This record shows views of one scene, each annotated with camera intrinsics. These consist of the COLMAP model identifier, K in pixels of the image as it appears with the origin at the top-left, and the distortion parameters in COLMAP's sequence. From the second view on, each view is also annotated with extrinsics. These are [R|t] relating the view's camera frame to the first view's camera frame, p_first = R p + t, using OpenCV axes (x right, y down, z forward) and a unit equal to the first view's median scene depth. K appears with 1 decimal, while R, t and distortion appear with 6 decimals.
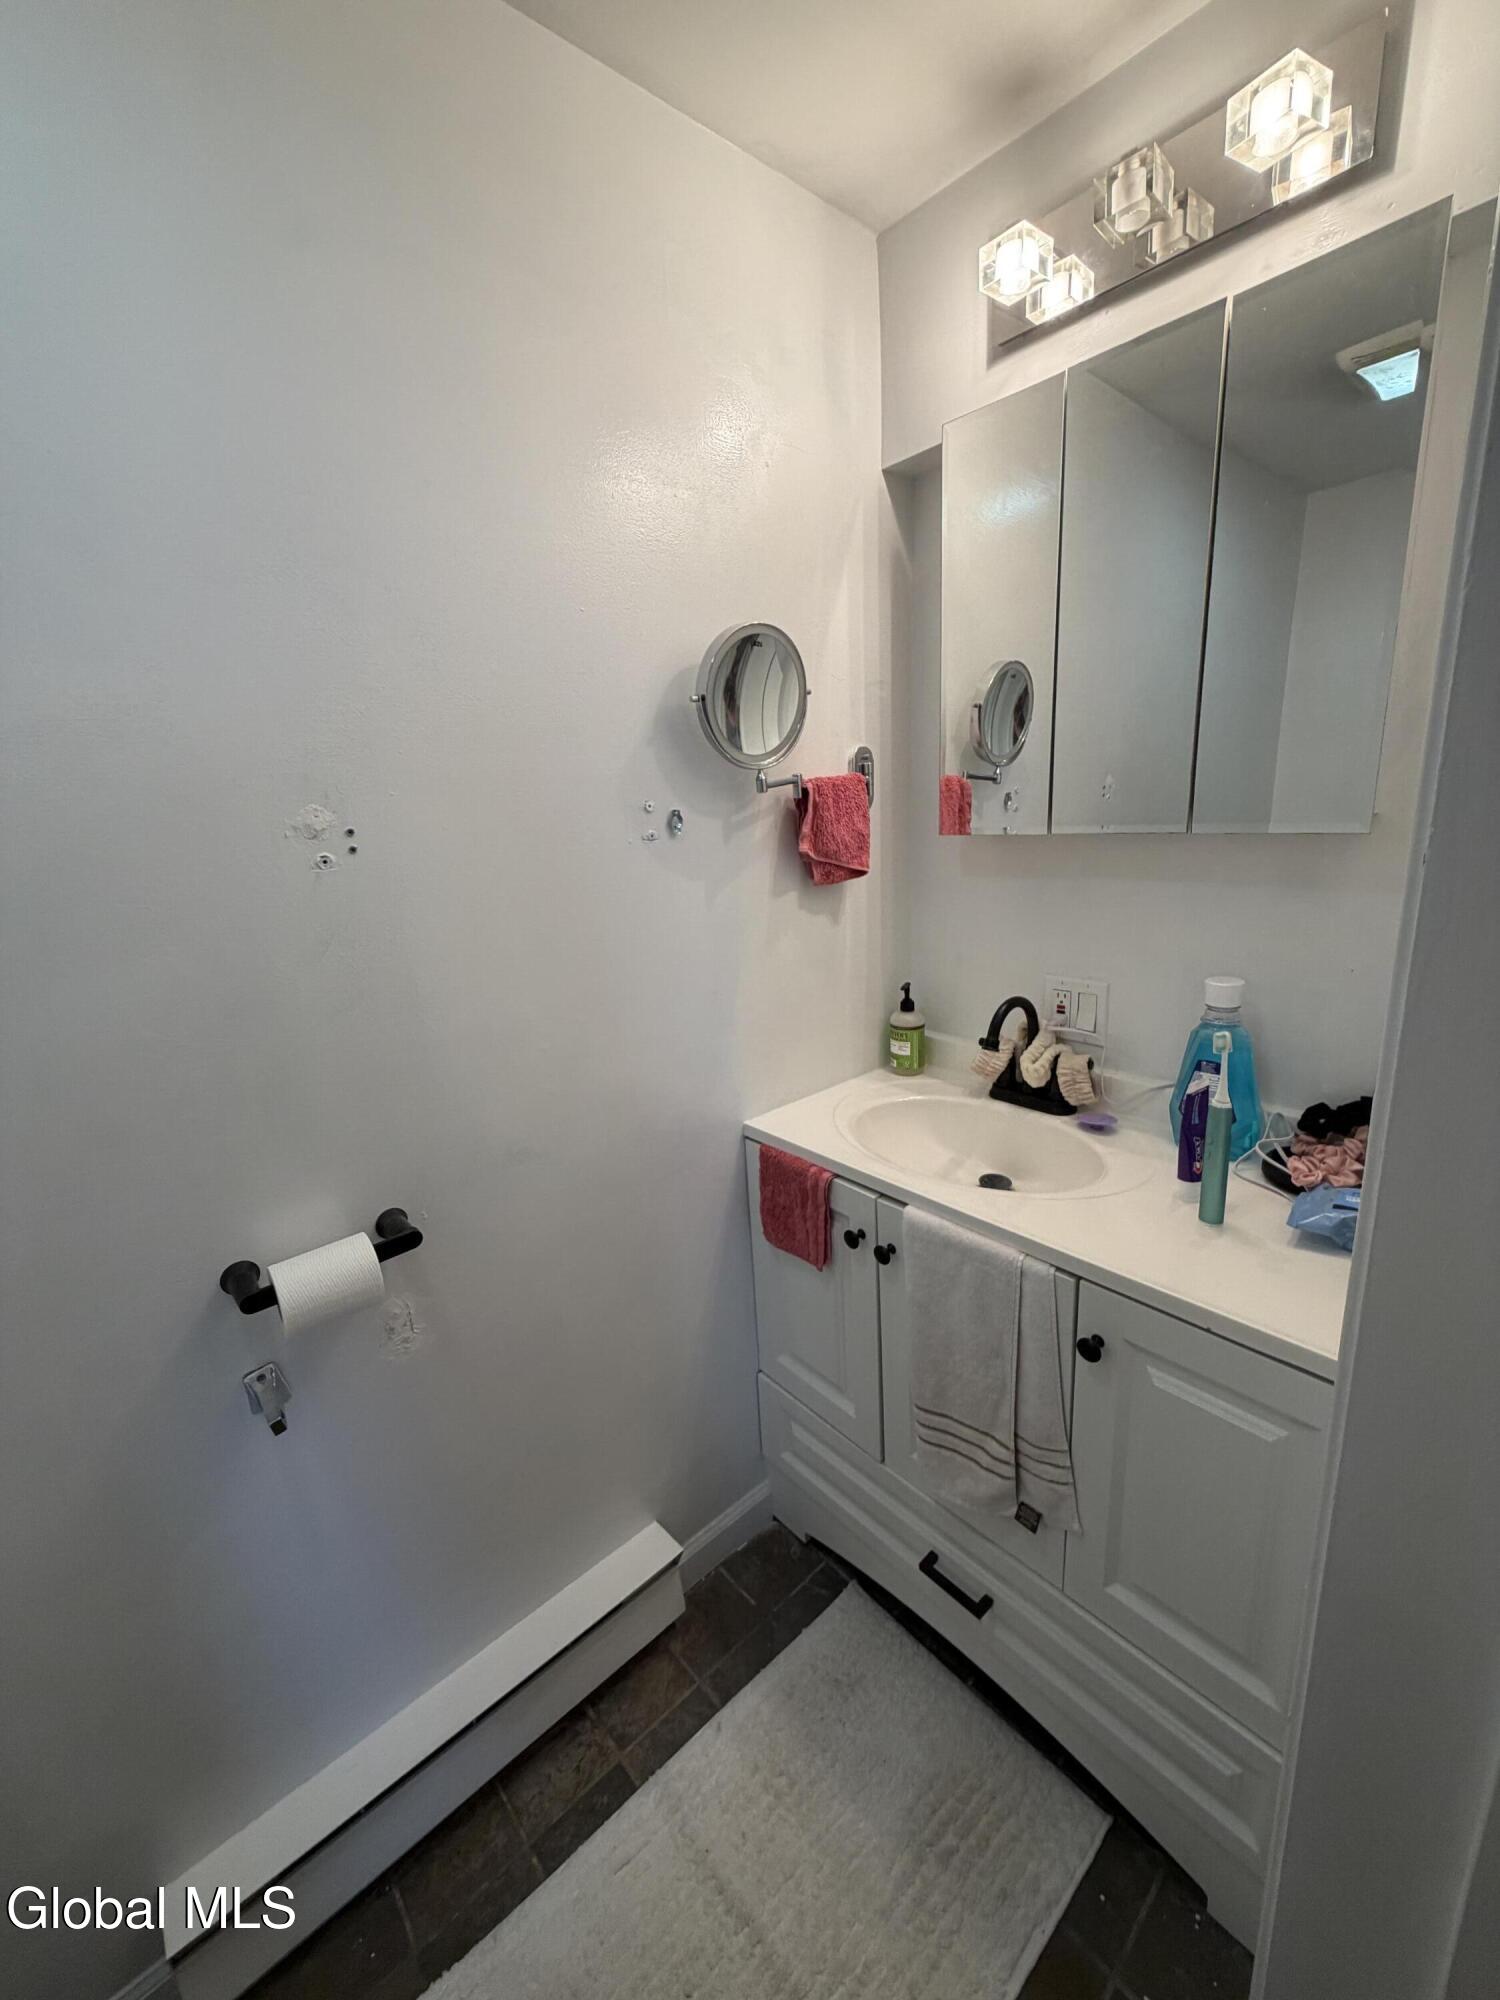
lens RADIAL K [[798.8, 0, 750.0], [0, 798.8, 1000.0], [0, 0, 1]] dist [-0.001681, -0.000277]
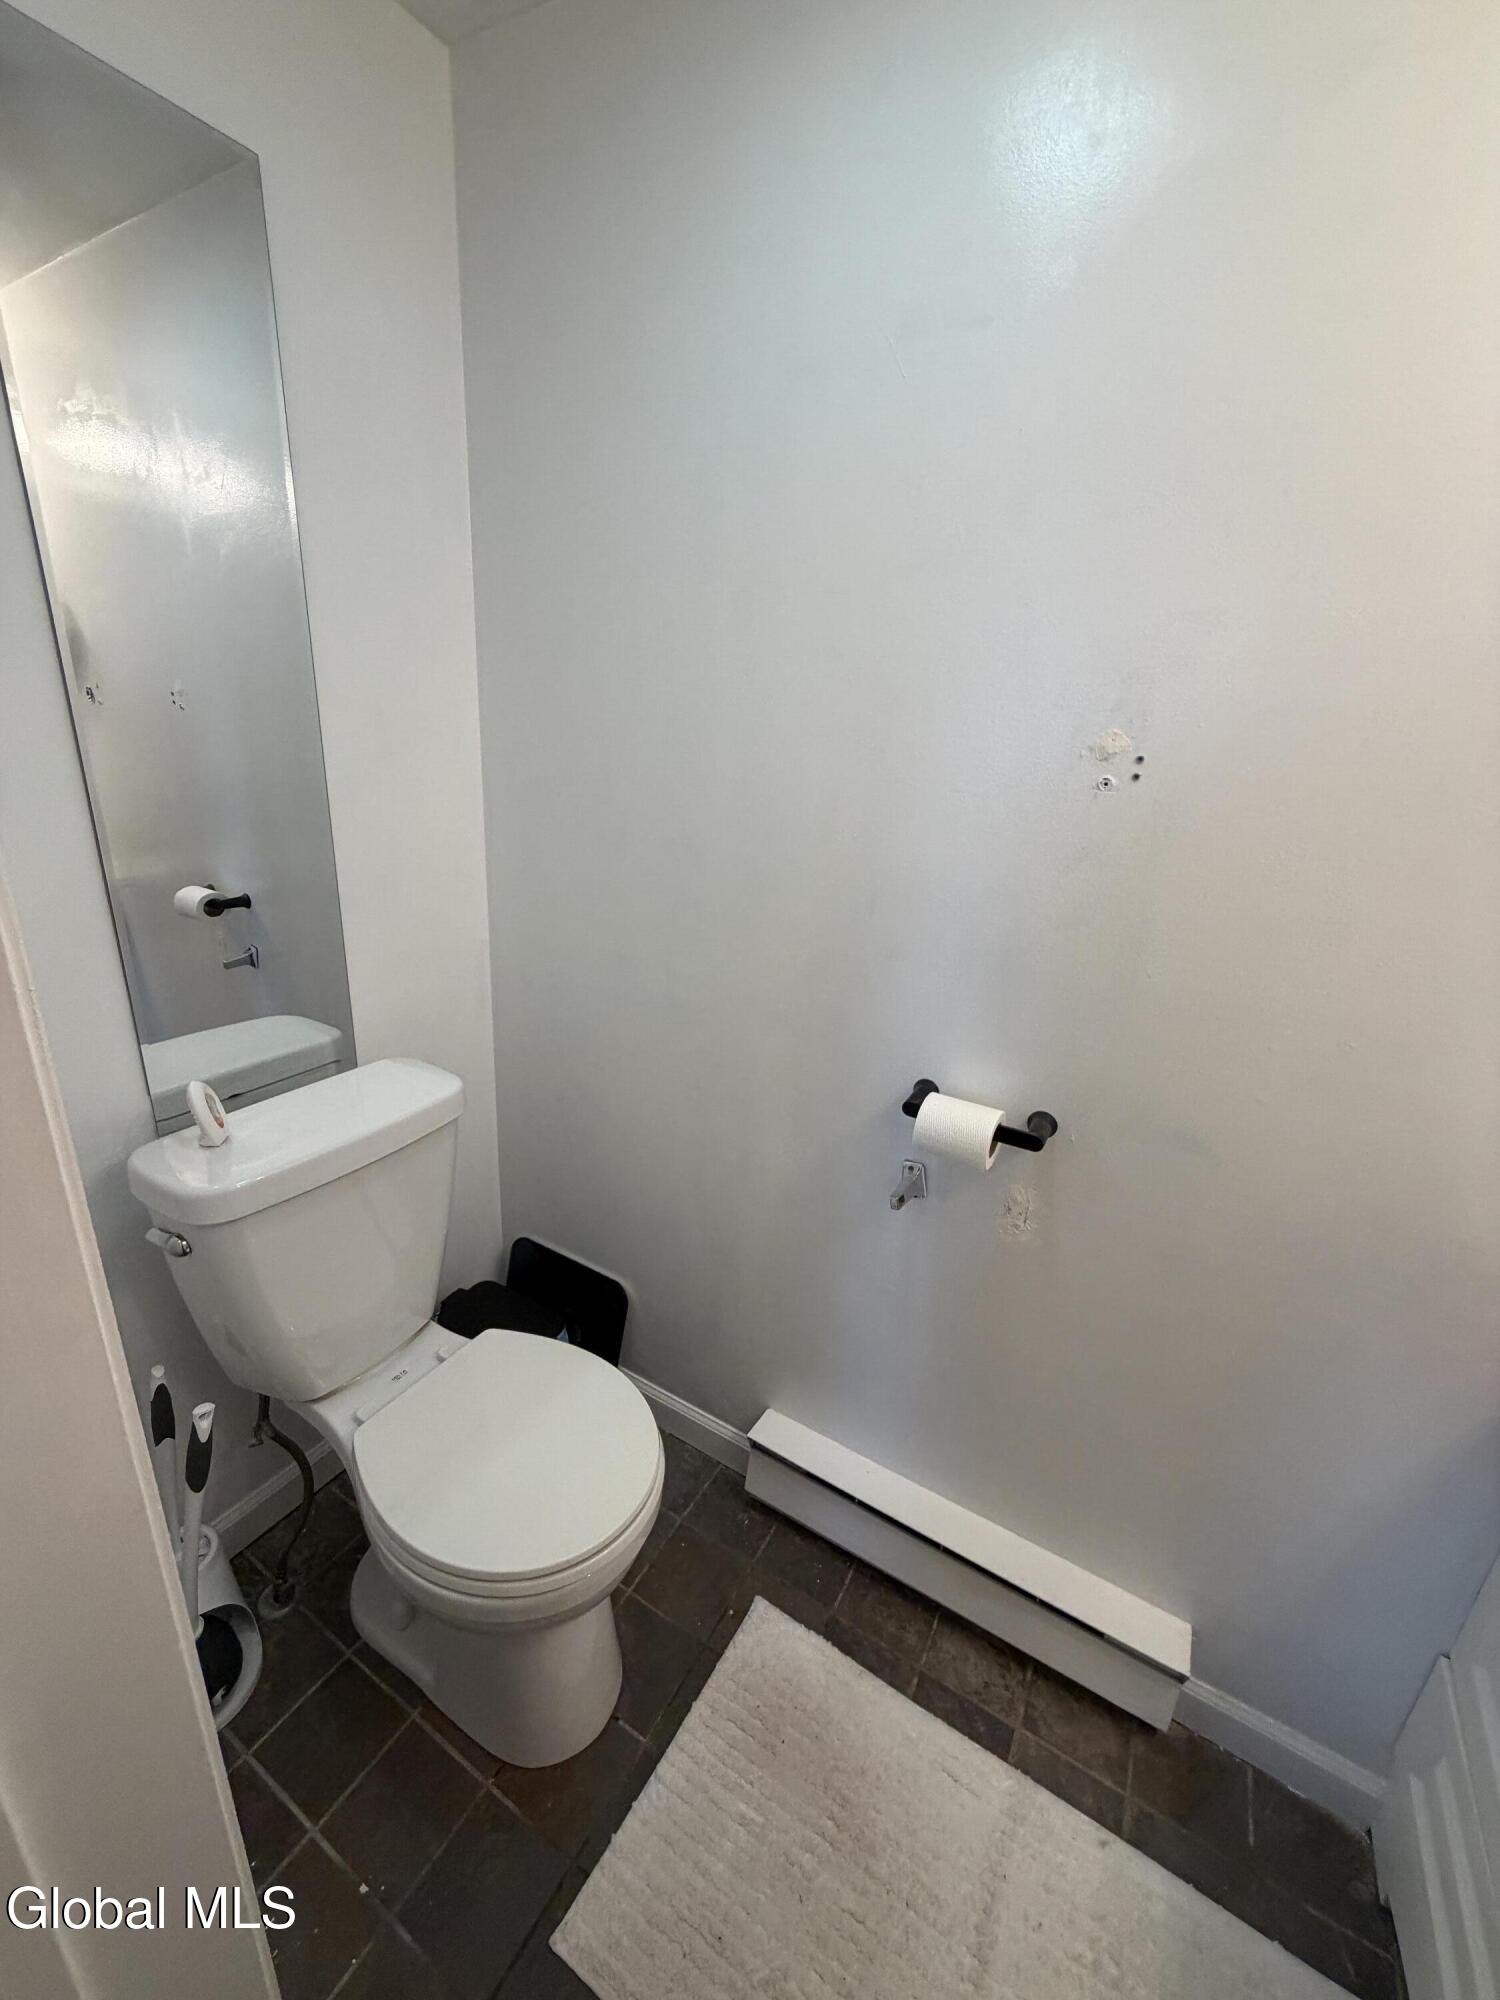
lens RADIAL K [[798.8, 0, 750.0], [0, 798.8, 1000.0], [0, 0, 1]] dist [-0.001681, -0.000277]
pose [[0.298924, 0.380494, -0.875139, 0.271634], [-0.299991, 0.908046, 0.292333, -0.062165], [0.905897, 0.175149, 0.385581, 0.167239]]
